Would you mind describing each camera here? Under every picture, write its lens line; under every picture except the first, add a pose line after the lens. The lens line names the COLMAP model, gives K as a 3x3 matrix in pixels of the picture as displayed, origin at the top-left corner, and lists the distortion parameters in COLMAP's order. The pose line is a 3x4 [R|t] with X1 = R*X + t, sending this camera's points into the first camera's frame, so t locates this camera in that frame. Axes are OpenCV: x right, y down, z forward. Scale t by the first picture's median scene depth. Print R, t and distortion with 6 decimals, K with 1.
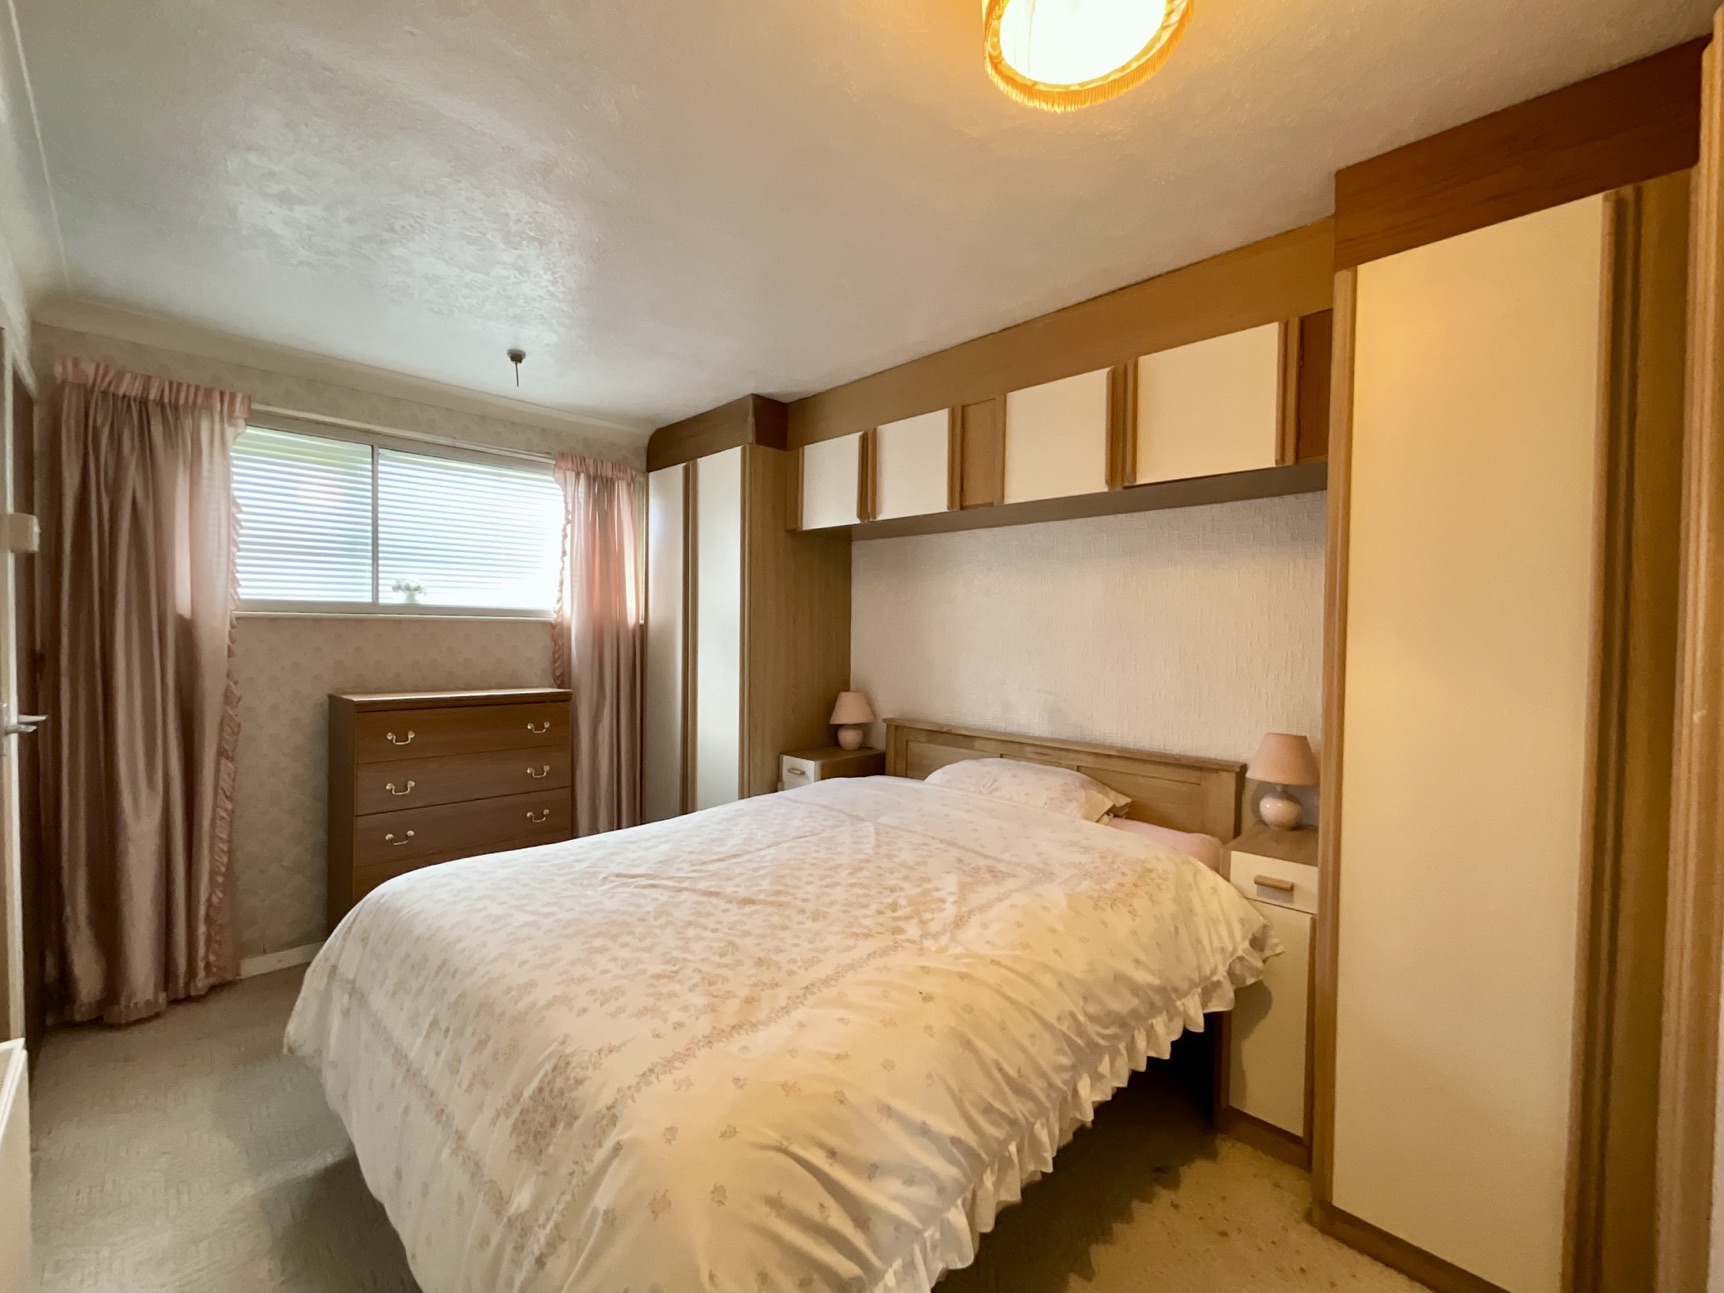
lens RADIAL K [[706.8, 0, 855.0], [0, 706.8, 648.9], [0, 0, 1]] dist [0.000628, 0.000172]
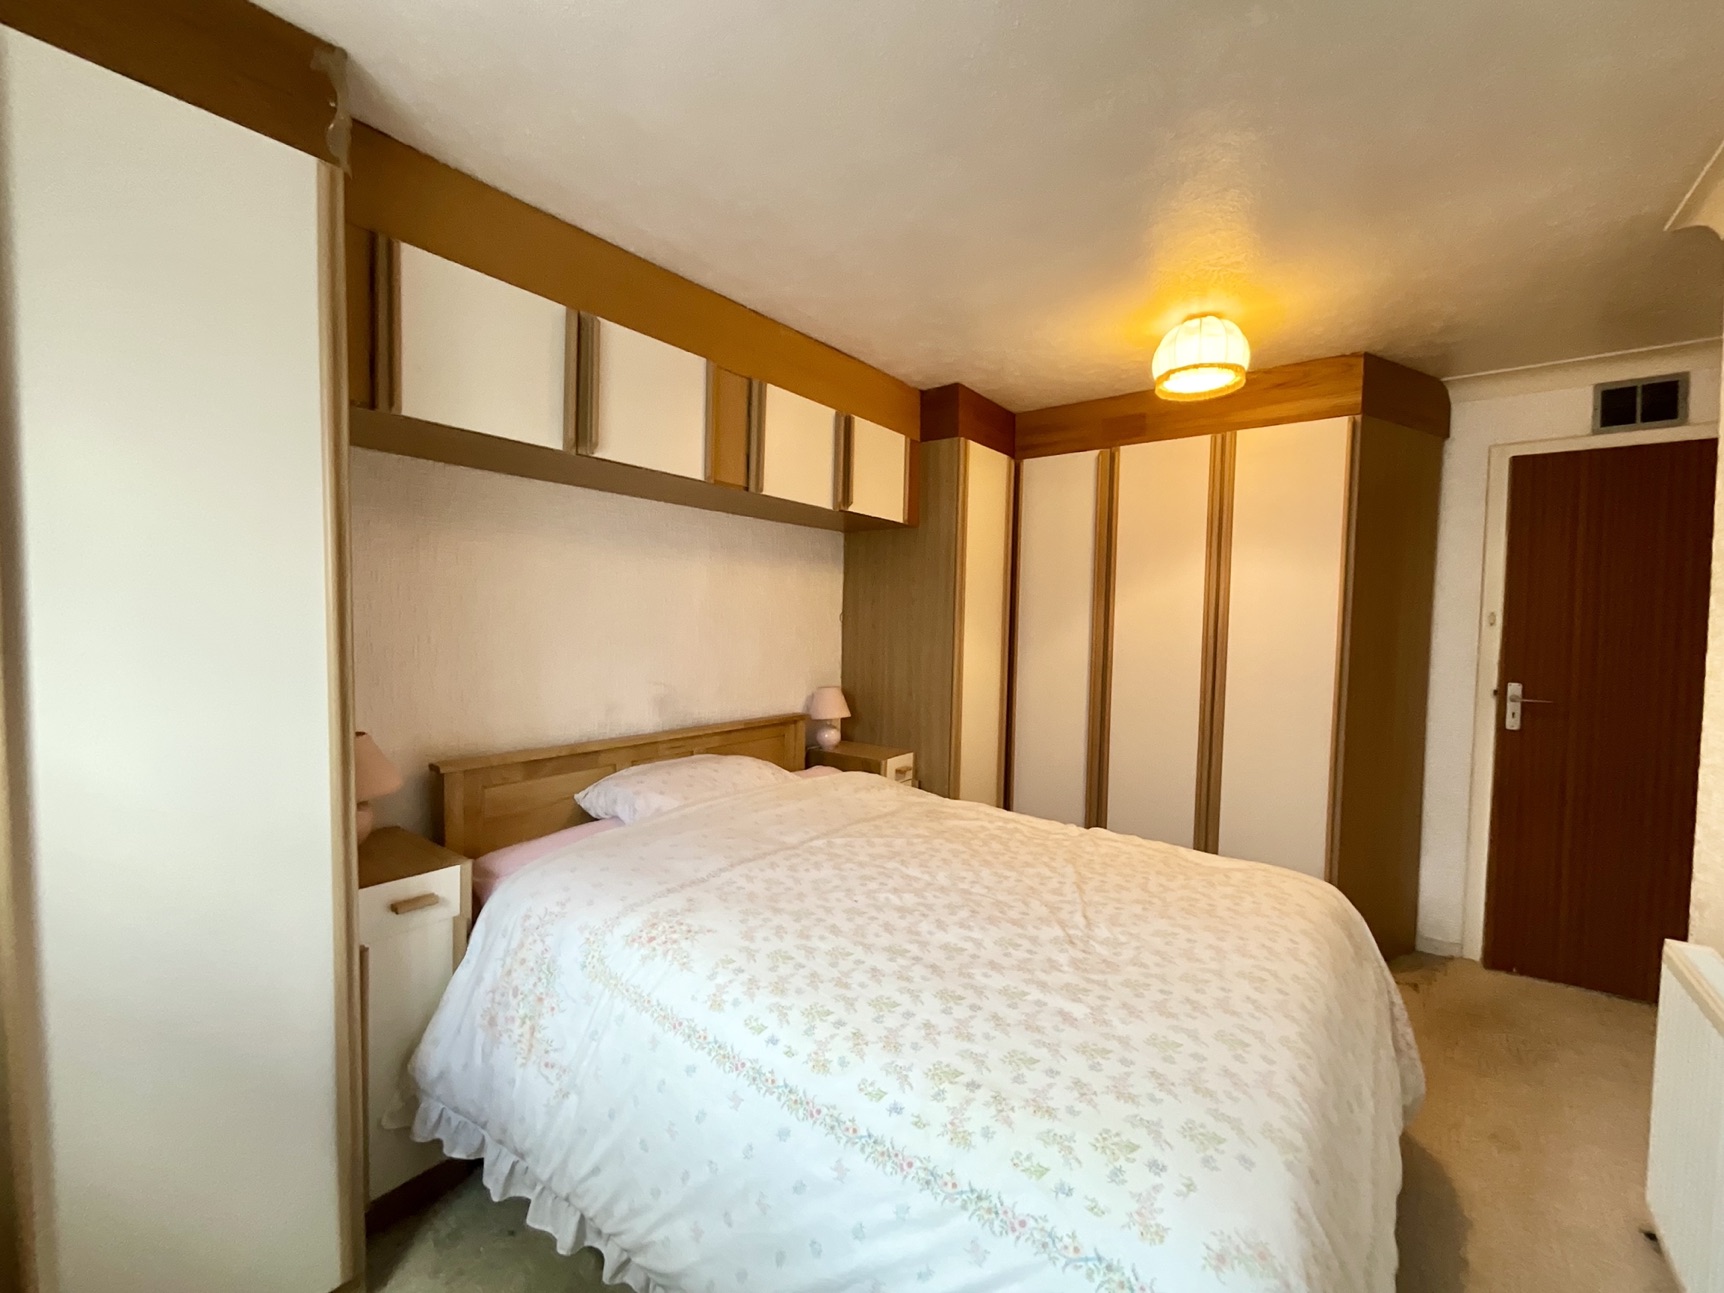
lens RADIAL K [[706.8, 0, 855.0], [0, 706.8, 648.9], [0, 0, 1]] dist [0.000628, 0.000172]
pose [[-0.120727, -0.059497, 0.990901, -0.880221], [0.006950, 0.998127, 0.060777, -0.050833], [-0.992661, 0.014224, -0.120088, 1.090265]]
